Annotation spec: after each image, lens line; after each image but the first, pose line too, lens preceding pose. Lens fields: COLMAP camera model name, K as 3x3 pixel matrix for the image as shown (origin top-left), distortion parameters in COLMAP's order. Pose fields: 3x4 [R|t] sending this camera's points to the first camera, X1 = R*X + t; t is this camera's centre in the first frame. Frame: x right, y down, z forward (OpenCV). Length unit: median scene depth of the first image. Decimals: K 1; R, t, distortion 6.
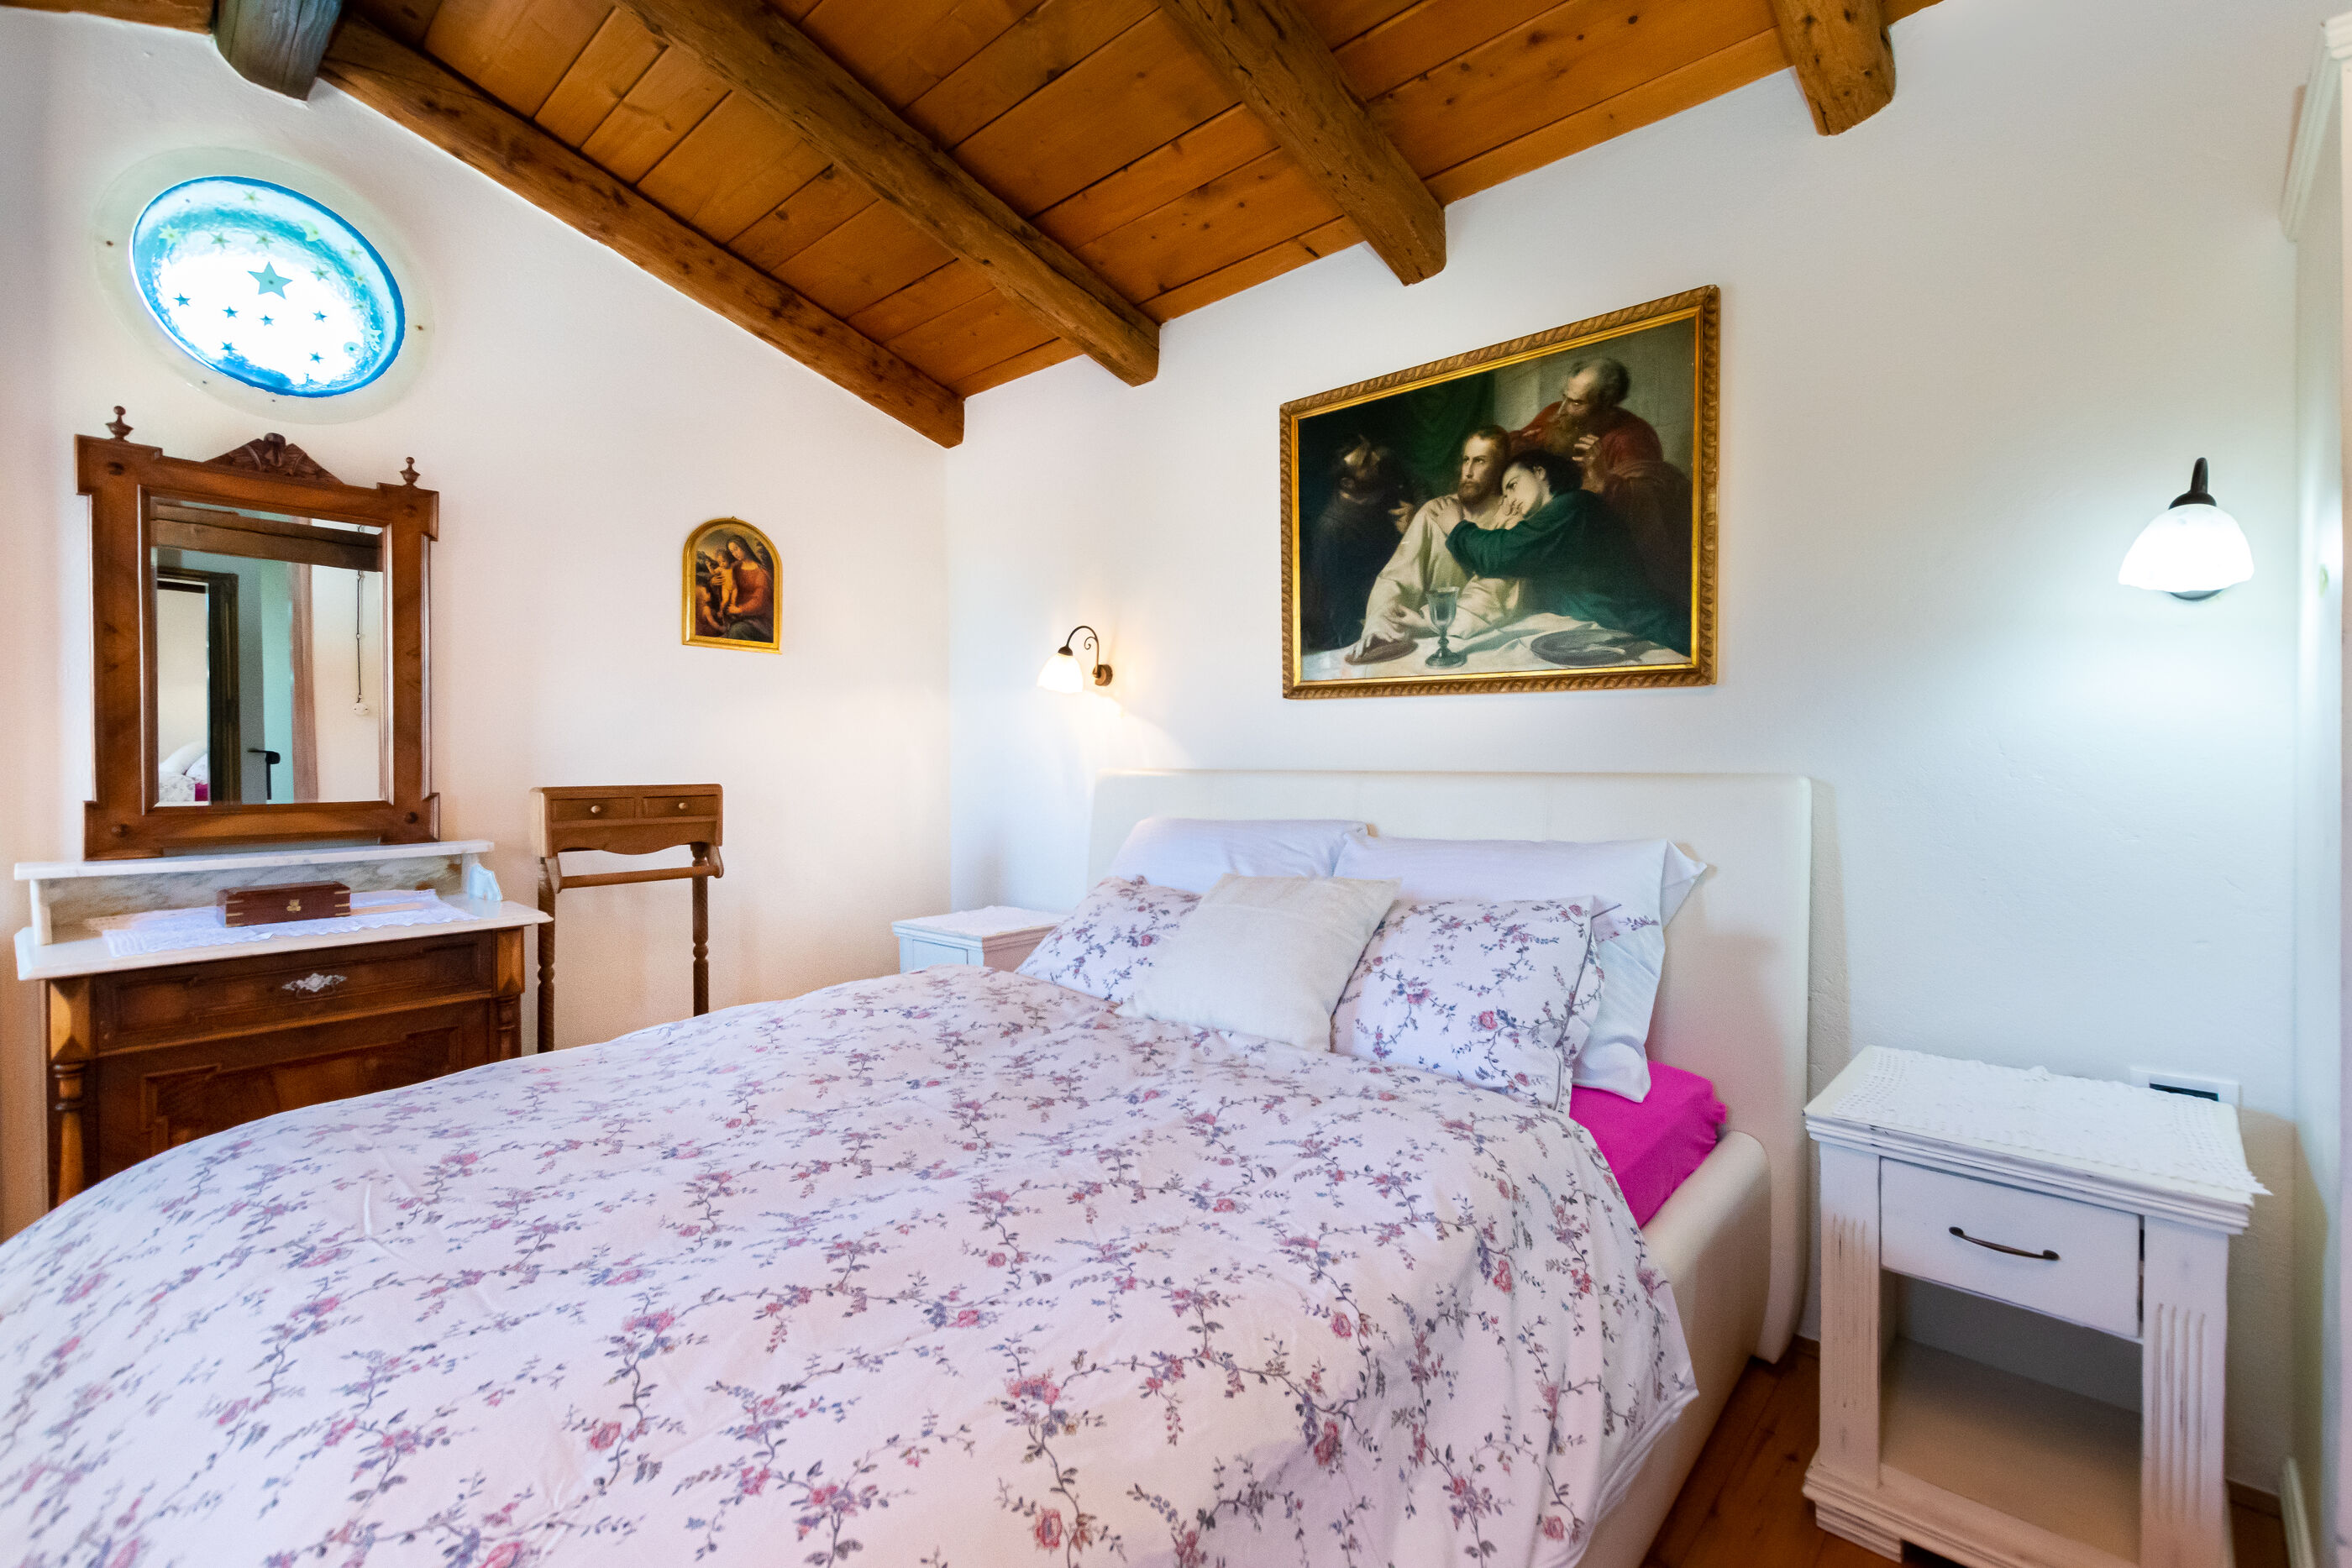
lens RADIAL K [[1037.9, 0, 1167.2], [0, 1037.9, 769.7], [0, 0, 1]] dist [0.004736, -0.000227]
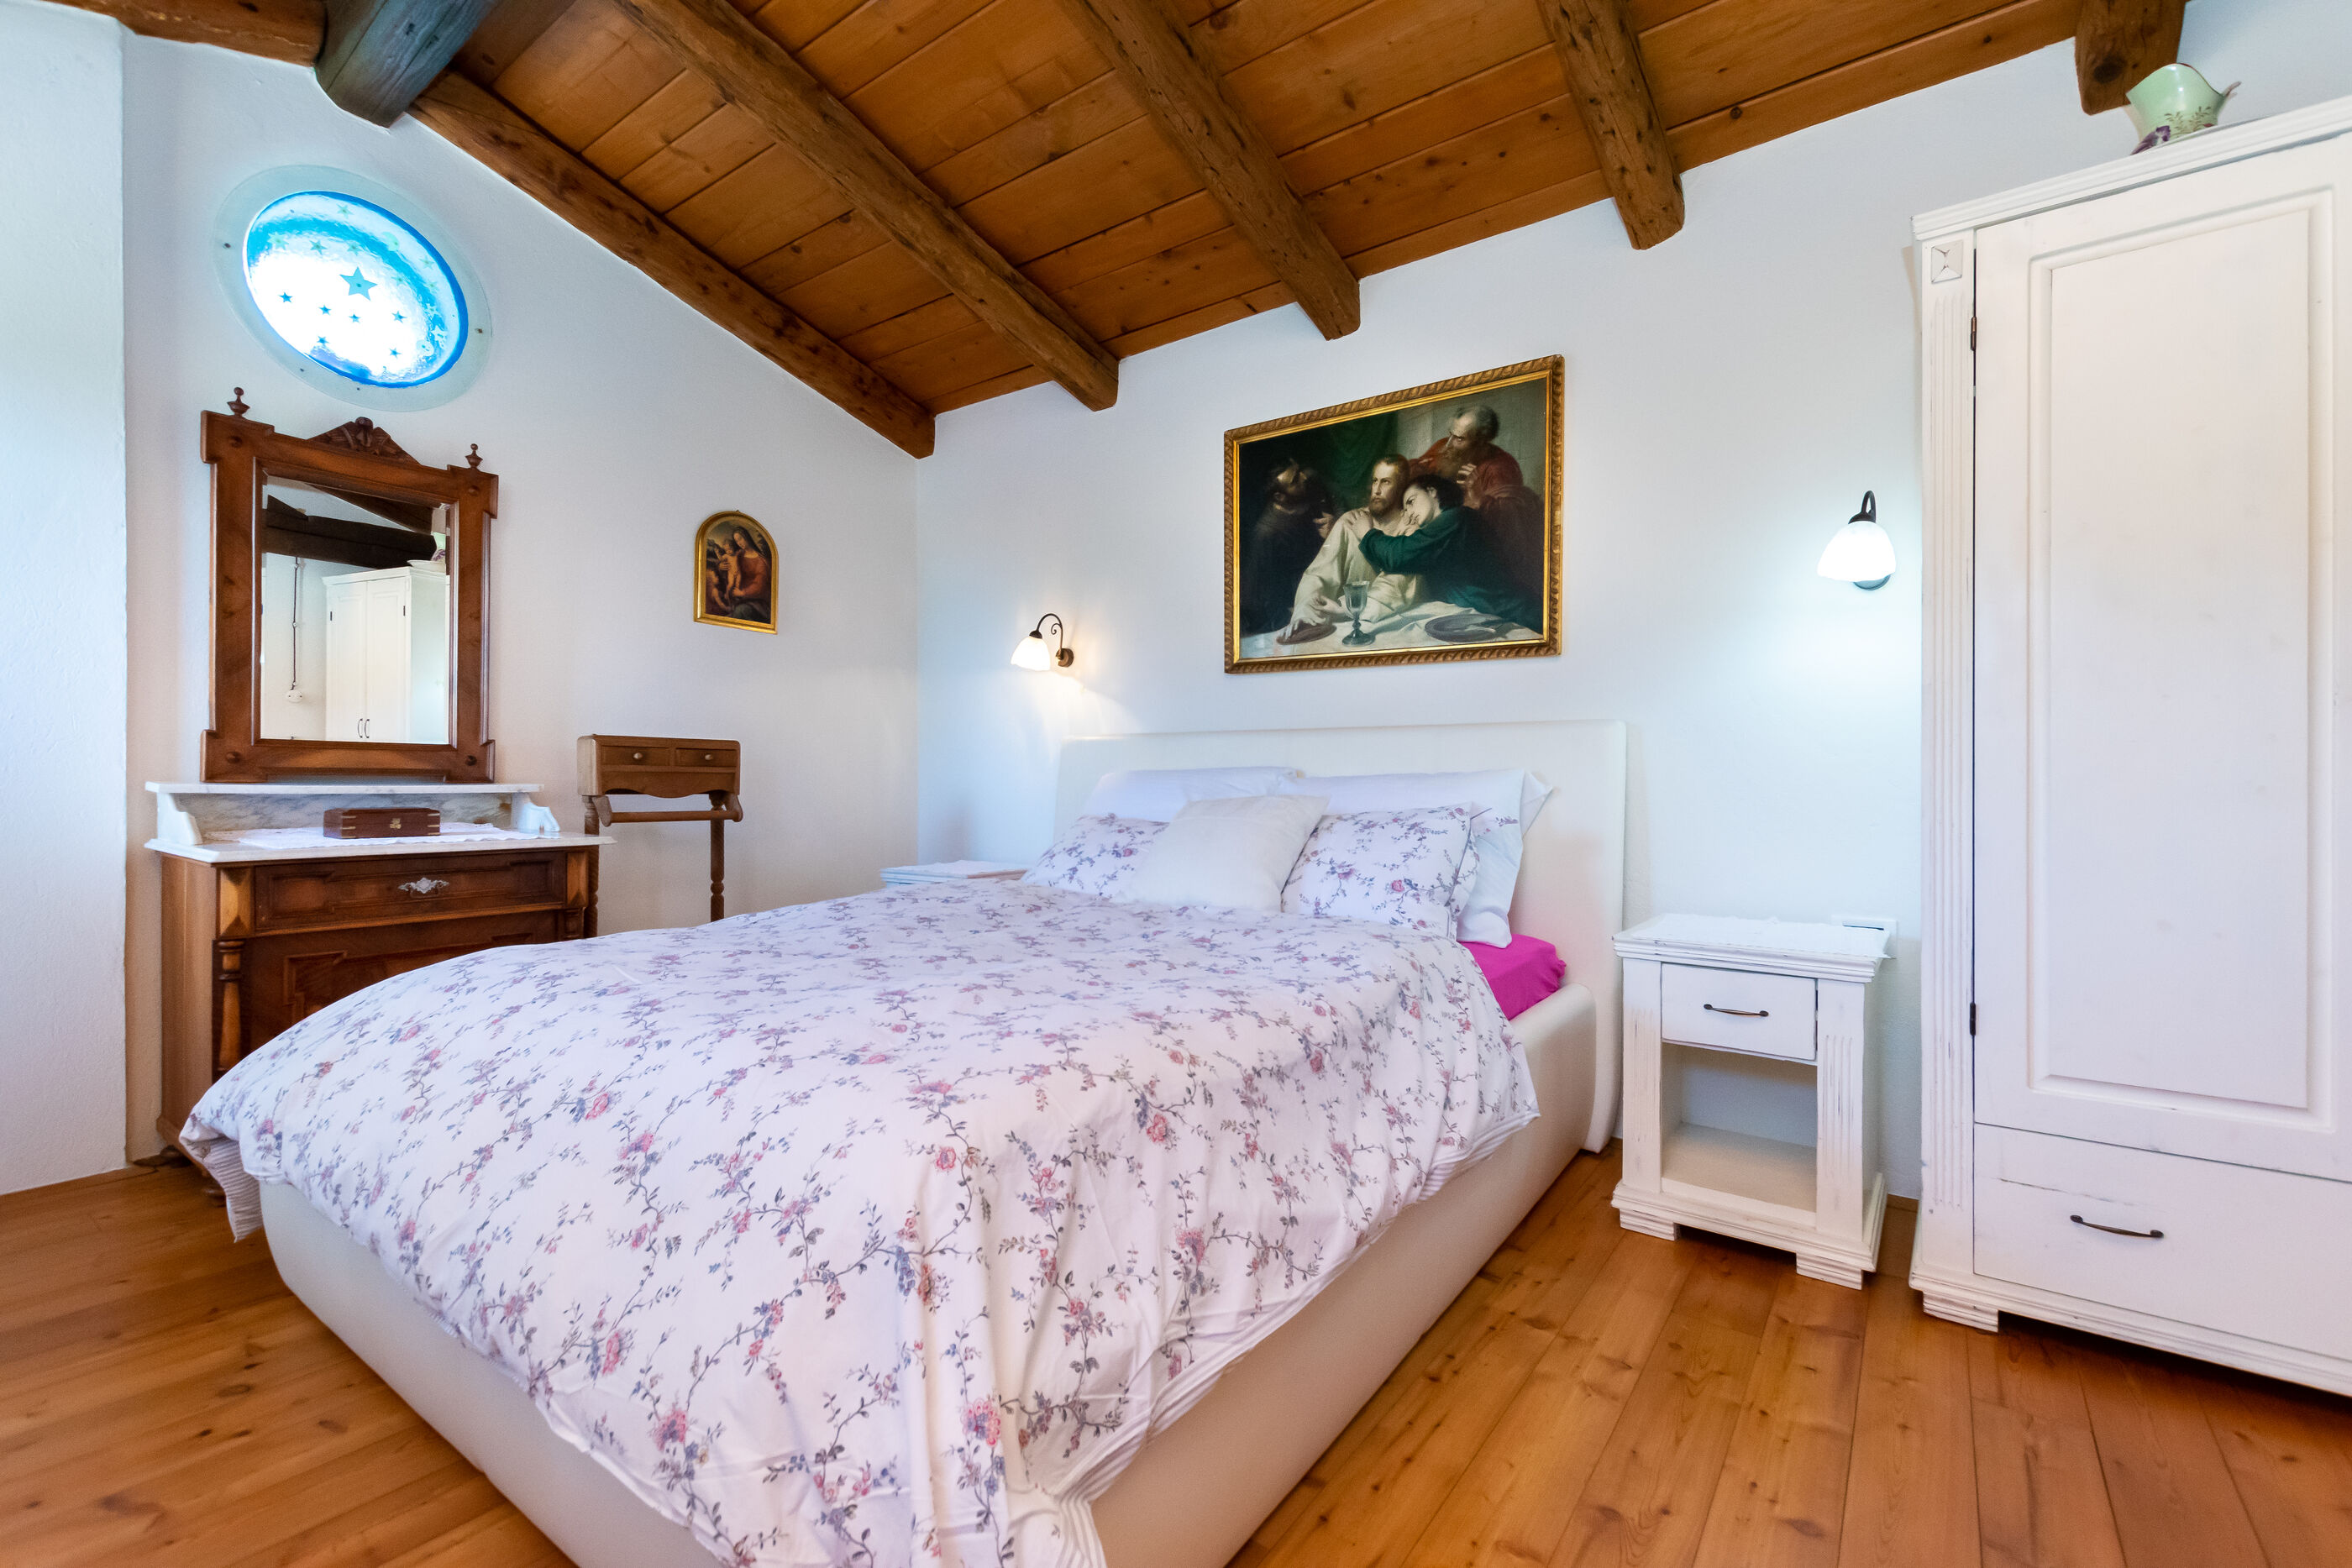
lens RADIAL K [[1010.5, 0, 1176.0], [0, 1010.5, 784.0], [0, 0, 1]] dist [0.004455, 0.000281]
pose [[0.994114, 0.005511, 0.108196, -0.085293], [-0.005014, 0.999976, -0.004869, 0.078800], [-0.108221, 0.004298, 0.994118, -0.197390]]
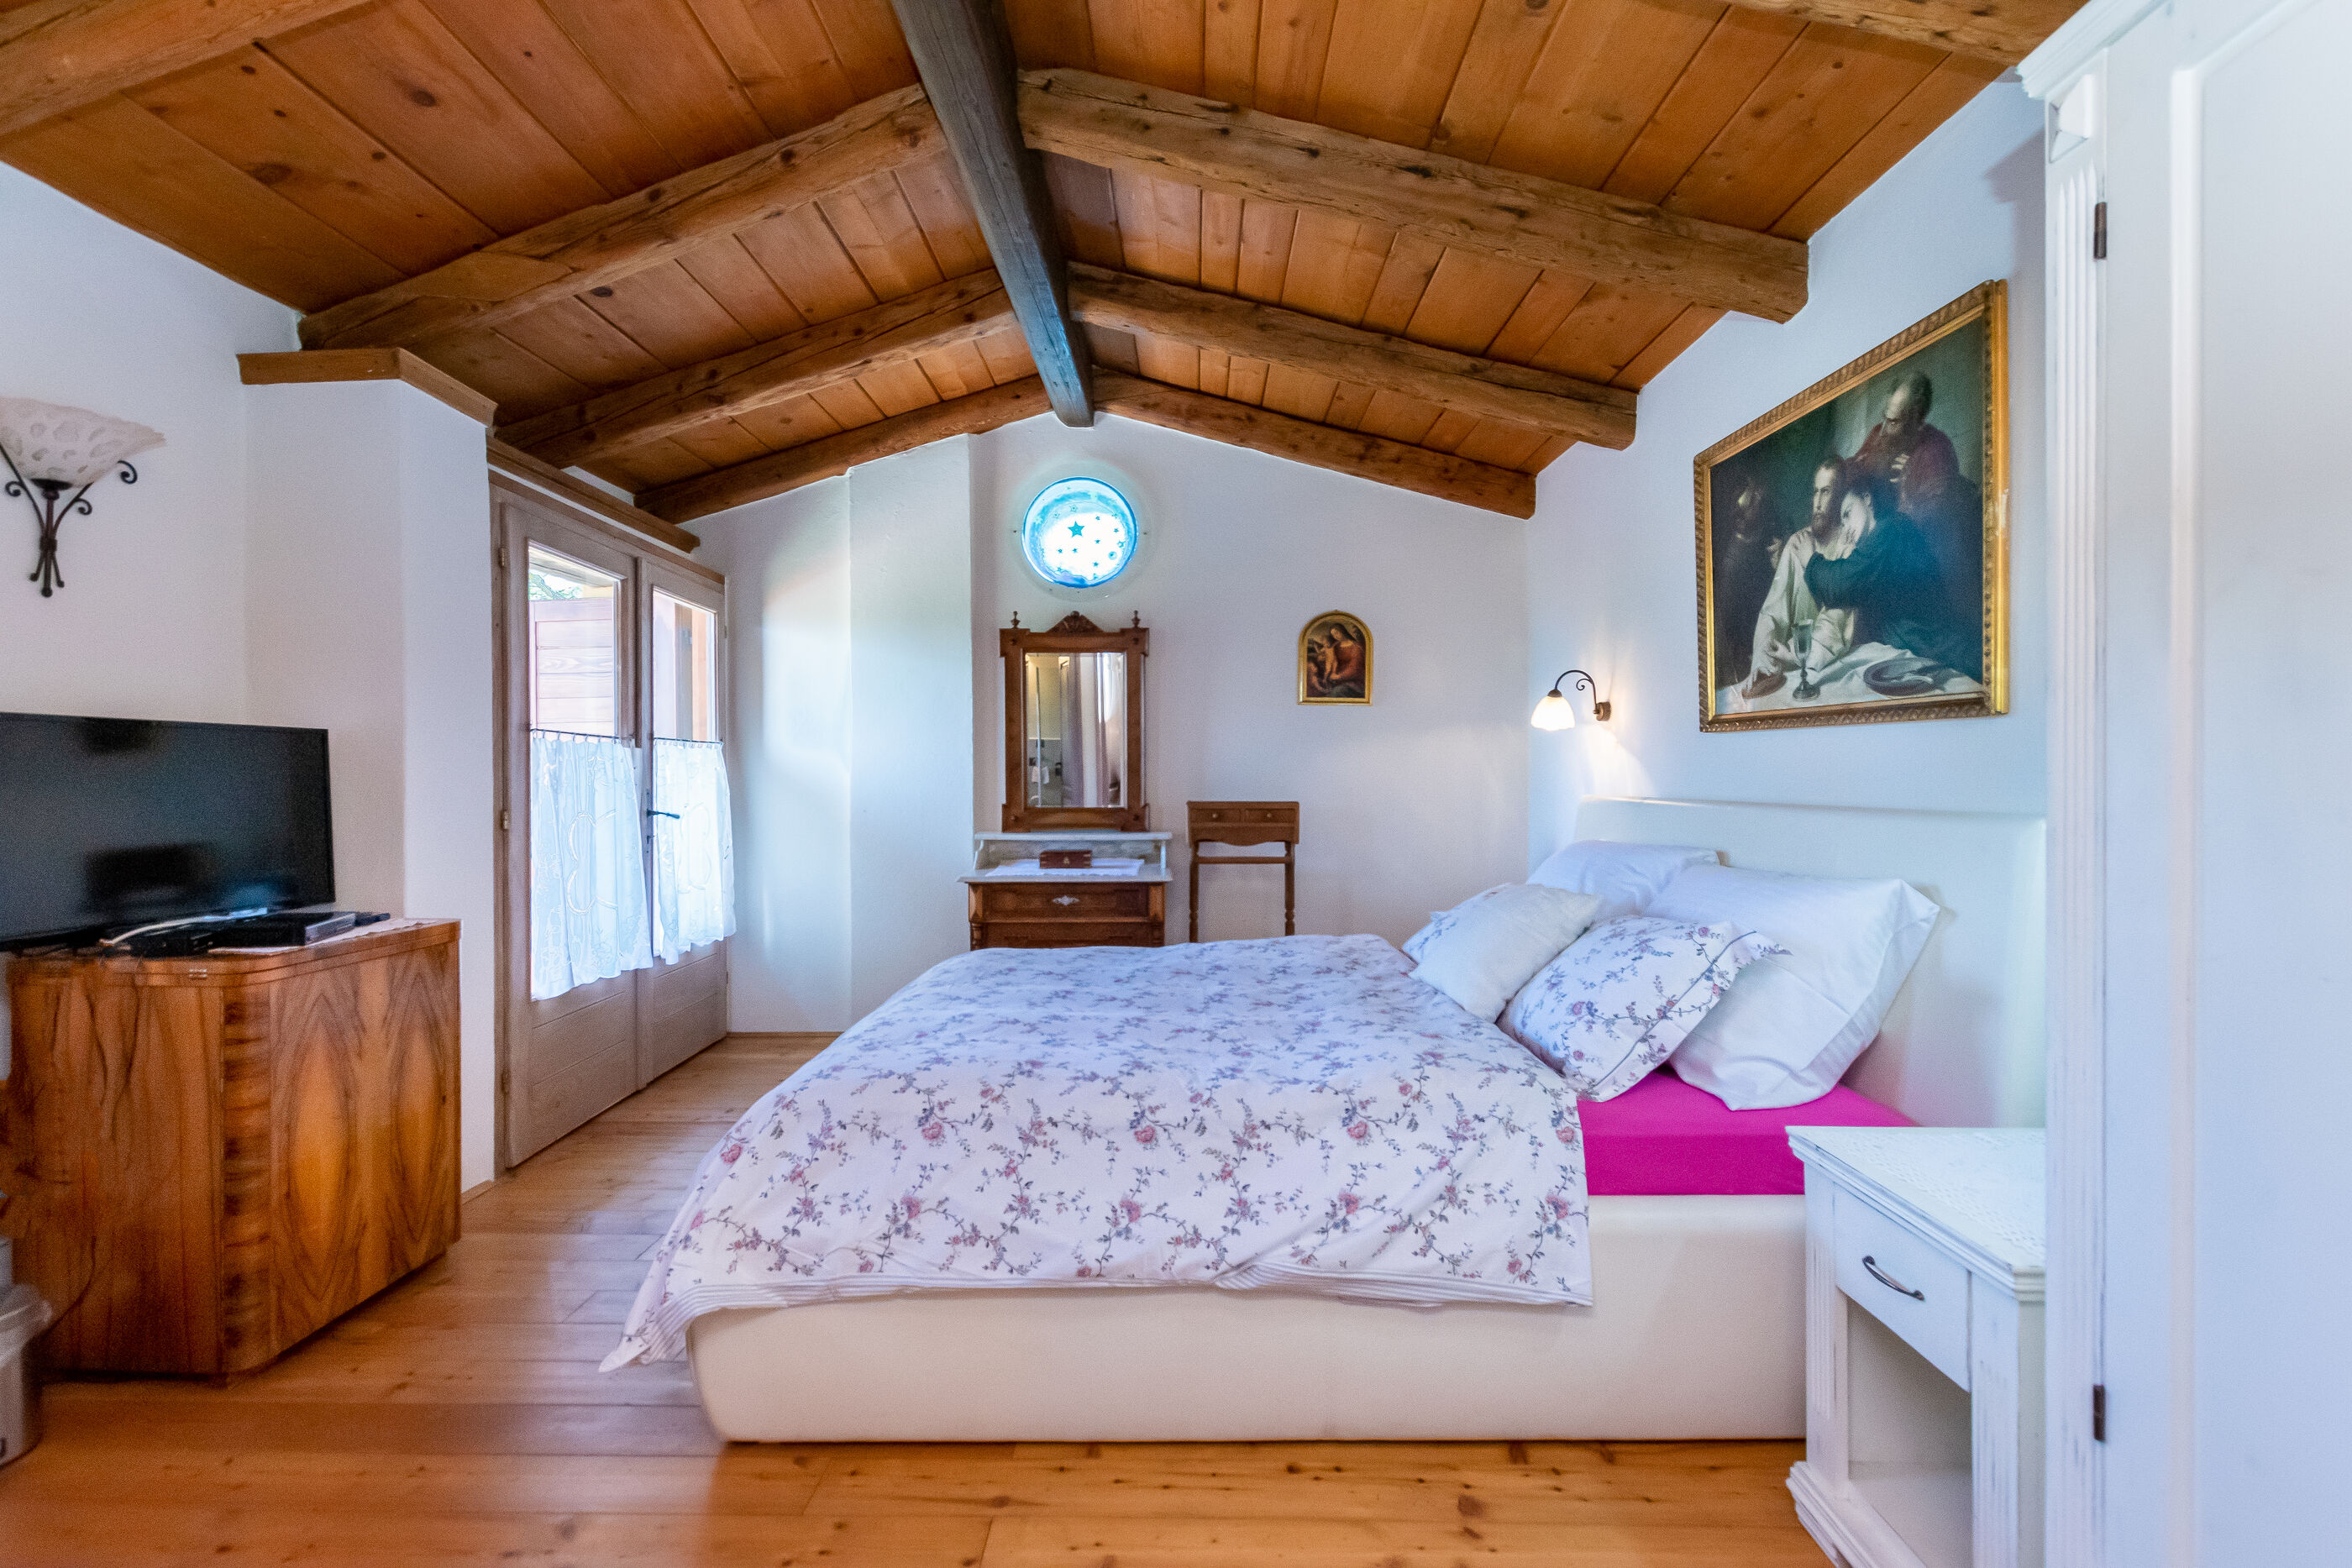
lens RADIAL K [[998.4, 0, 1176.0], [0, 998.4, 784.0], [0, 0, 1]] dist [0.006699, 0.000152]
pose [[0.687235, 0.007908, -0.726392, 0.570233], [-0.009991, 0.999949, 0.001433, -0.013221], [0.726366, 0.006273, 0.687279, -0.105712]]
